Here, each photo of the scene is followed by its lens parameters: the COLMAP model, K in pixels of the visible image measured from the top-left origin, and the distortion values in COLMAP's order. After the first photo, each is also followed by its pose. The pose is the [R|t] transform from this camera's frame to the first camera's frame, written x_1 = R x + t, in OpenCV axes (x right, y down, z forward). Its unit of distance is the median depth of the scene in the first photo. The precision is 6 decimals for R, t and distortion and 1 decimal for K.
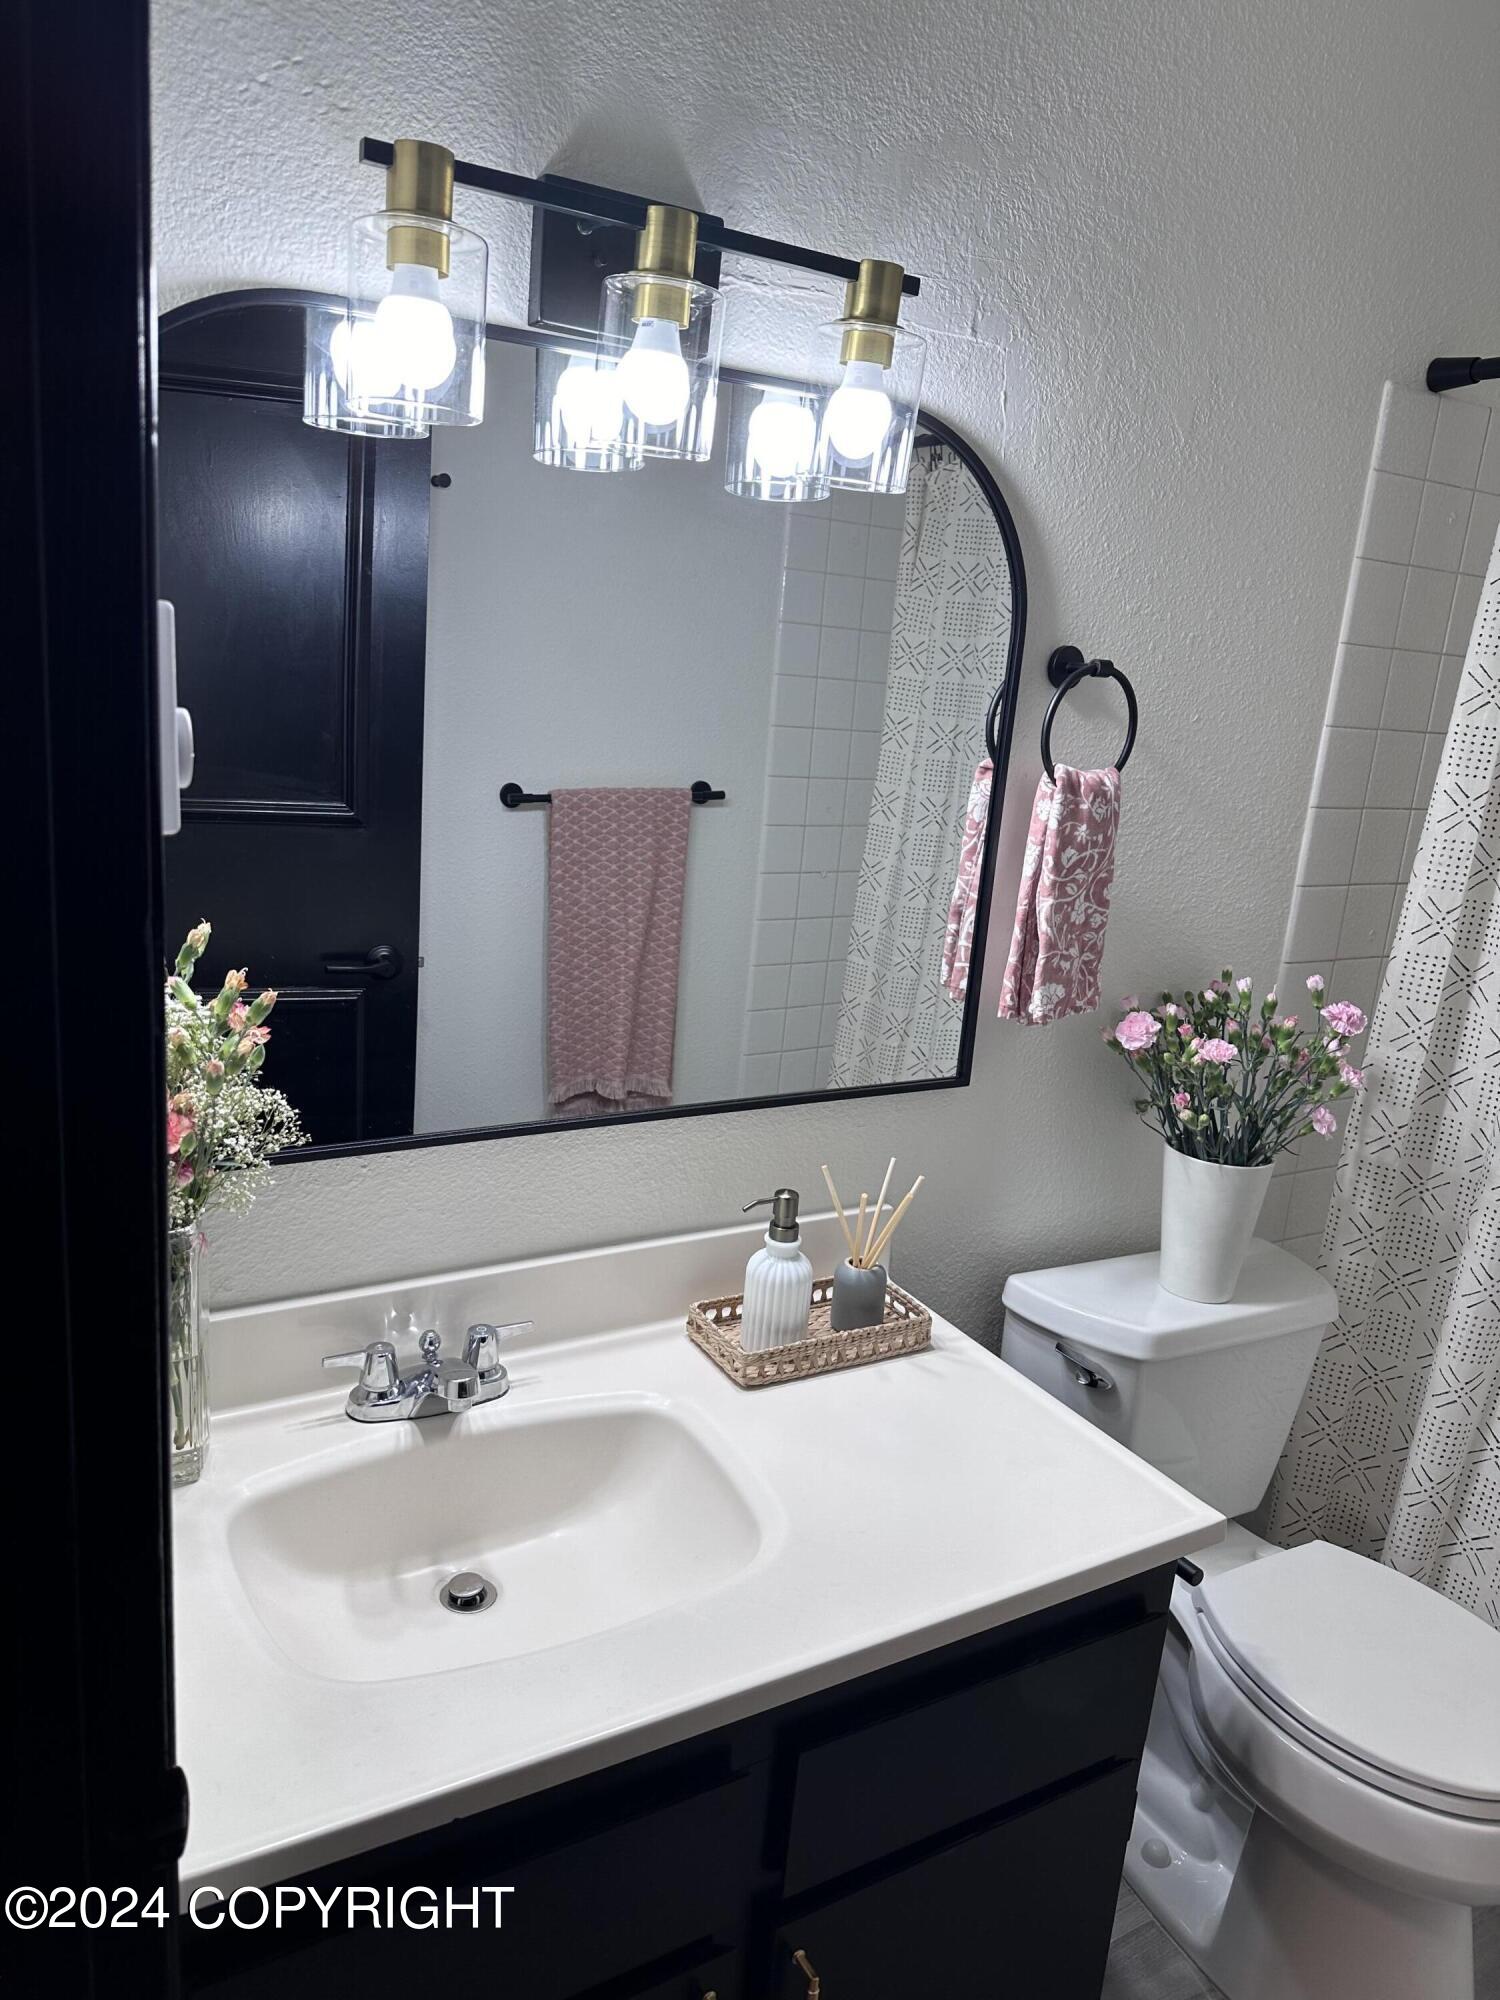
lens RADIAL K [[1400.5, 0, 666.3], [0, 1400.5, 1012.6], [0, 0, 1]] dist [0.037865, -0.070073]
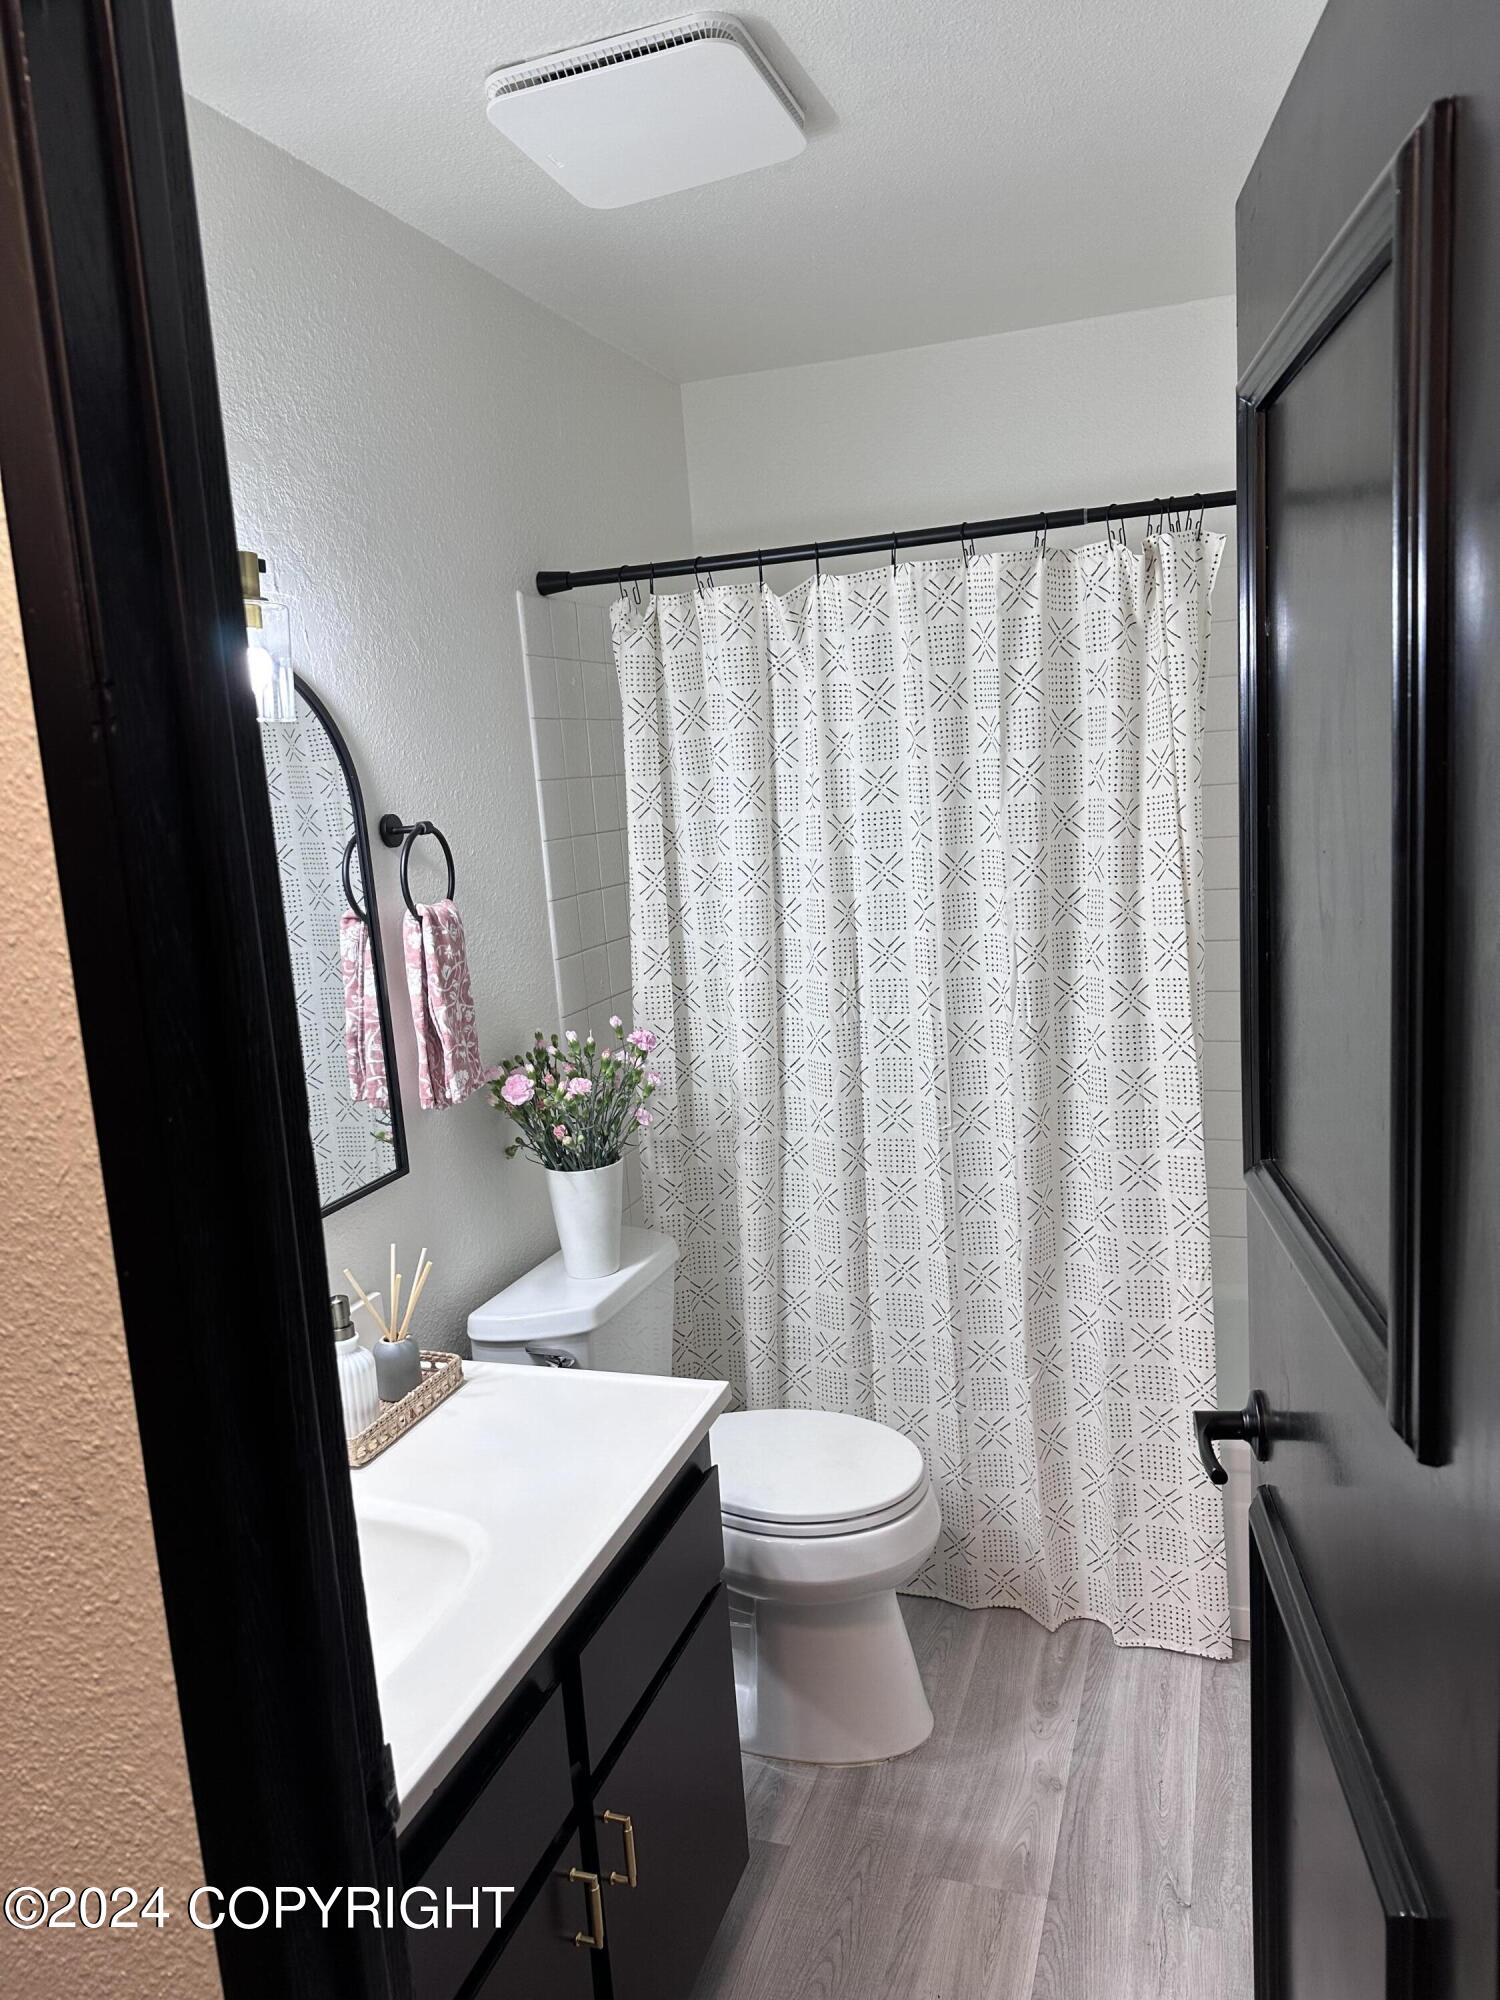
lens RADIAL K [[1400.5, 0, 740.9], [0, 1400.5, 1002.7], [0, 0, 1]] dist [0.037865, -0.070073]
pose [[0.735301, -0.233092, 0.636397, -0.314249], [0.287335, 0.957646, 0.018766, -0.028713], [-0.613817, 0.169061, 0.771133, -0.139143]]
